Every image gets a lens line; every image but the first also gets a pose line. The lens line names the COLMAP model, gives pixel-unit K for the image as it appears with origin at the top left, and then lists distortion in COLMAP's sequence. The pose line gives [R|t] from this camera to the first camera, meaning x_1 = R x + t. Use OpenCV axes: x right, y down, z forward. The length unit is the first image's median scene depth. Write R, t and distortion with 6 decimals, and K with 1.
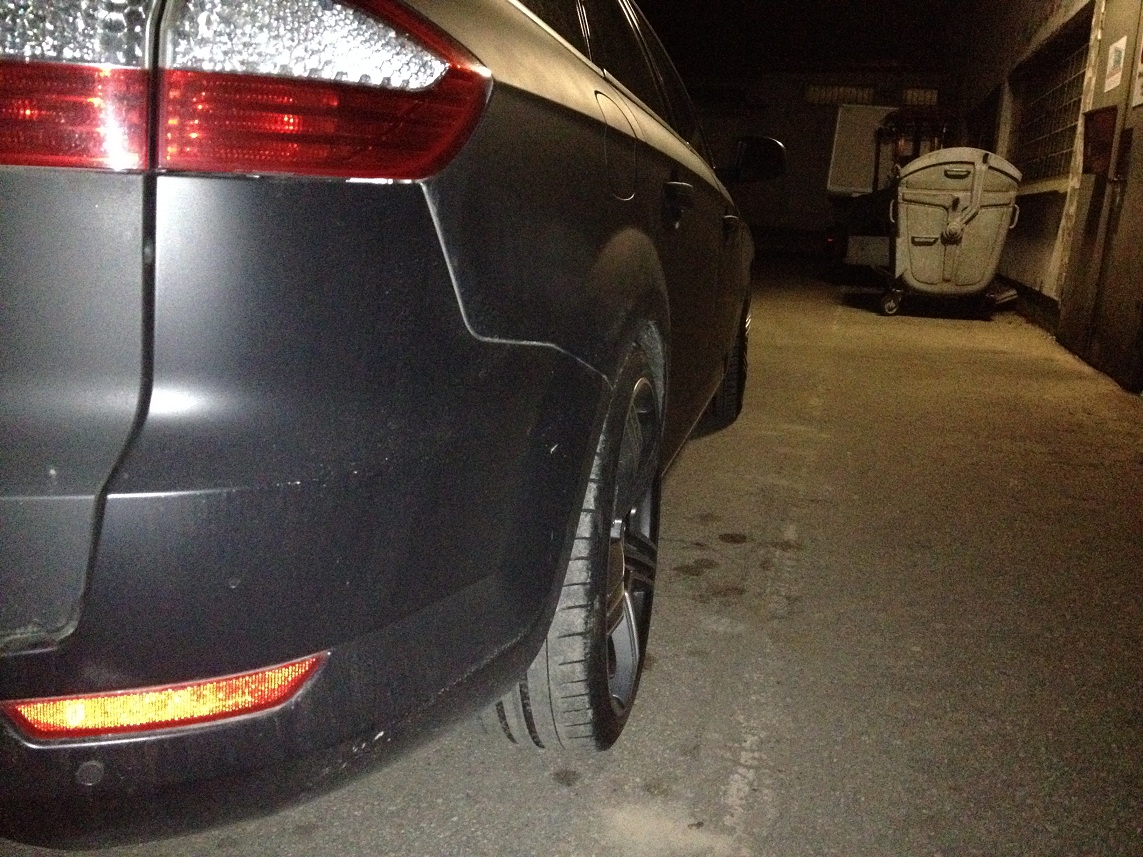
lens RADIAL K [[1163.3, 0, 566.7], [0, 1163.3, 432.0], [0, 0, 1]] dist [0.110889, -0.270865]
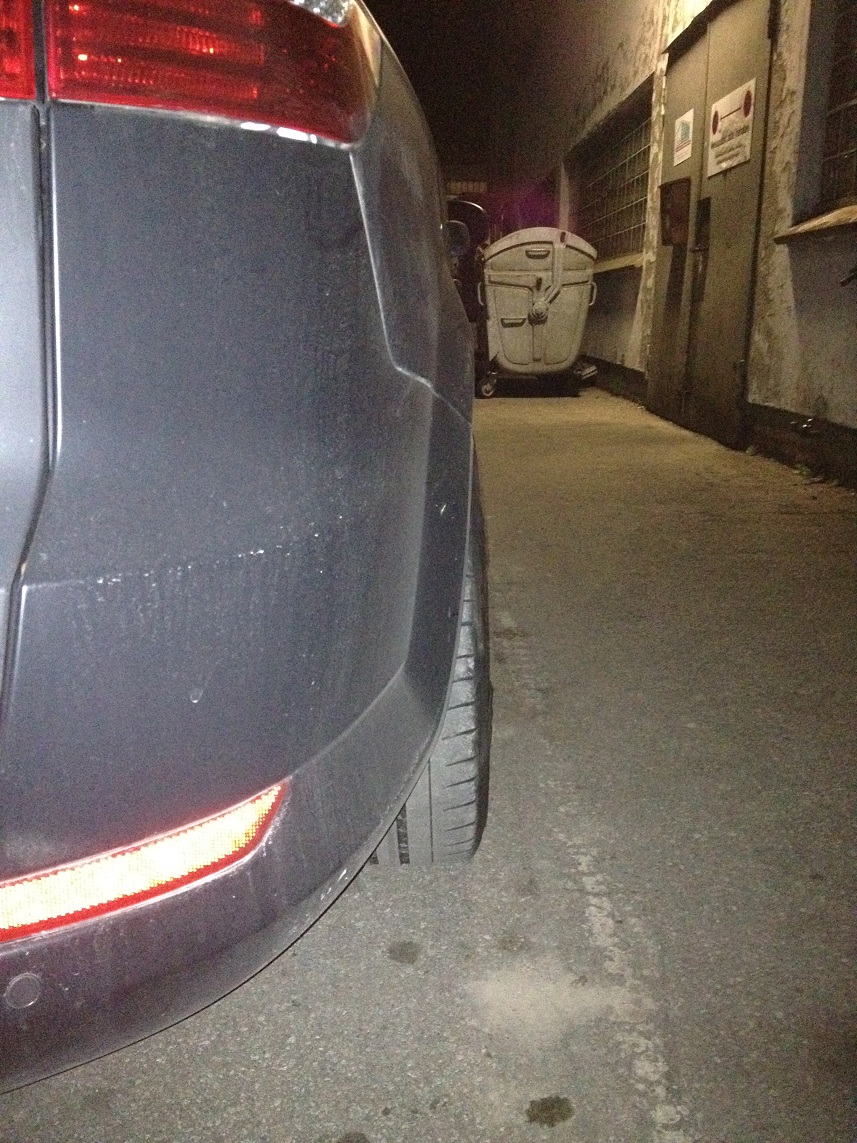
lens RADIAL K [[1110.9, 0, 428.5], [0, 1110.9, 571.5], [0, 0, 1]] dist [0.127323, -0.360416]
pose [[0.954488, -0.111610, 0.276580, -0.058666], [0.102895, 0.993634, 0.045870, 0.000028], [-0.279939, -0.015324, 0.959896, 0.089499]]
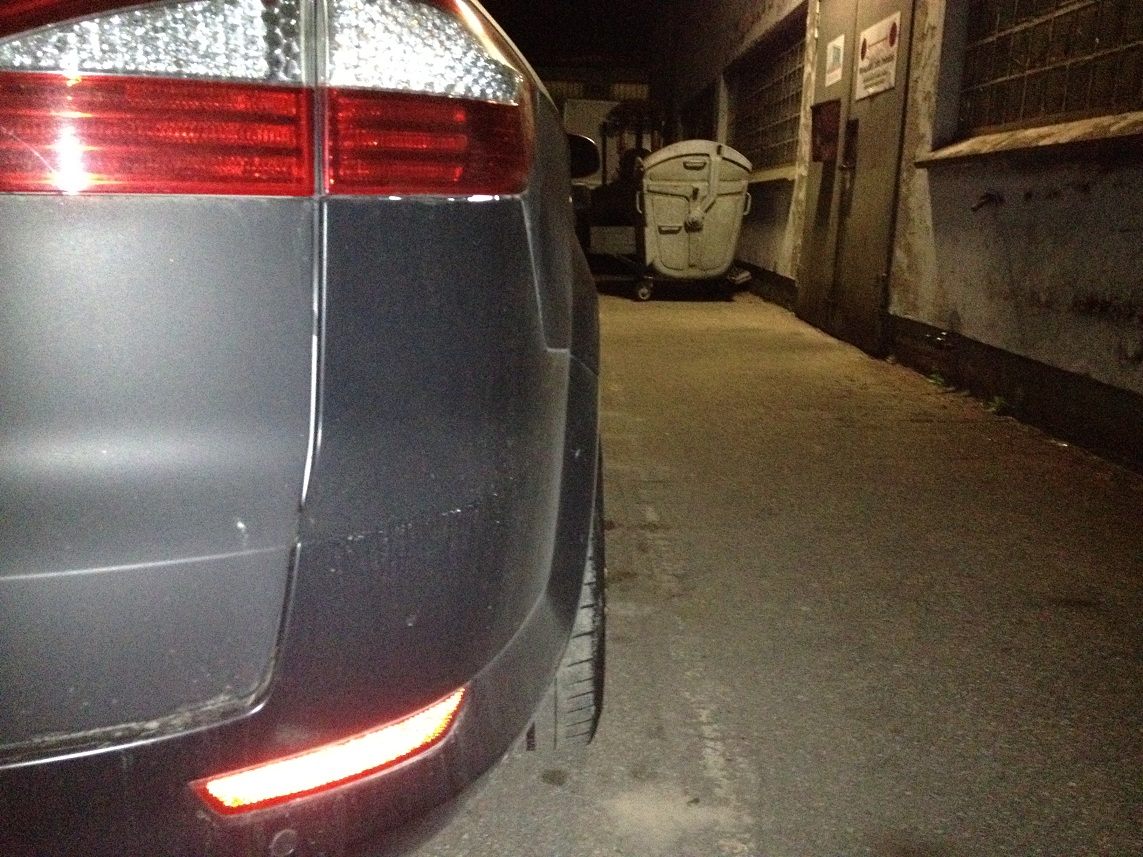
lens RADIAL K [[1163.3, 0, 566.7], [0, 1163.3, 432.0], [0, 0, 1]] dist [0.110889, -0.270865]
pose [[0.961000, -0.083033, 0.263789, -0.080559], [0.081304, 0.996536, 0.017486, -0.006417], [-0.264327, 0.004643, 0.964422, 0.007765]]
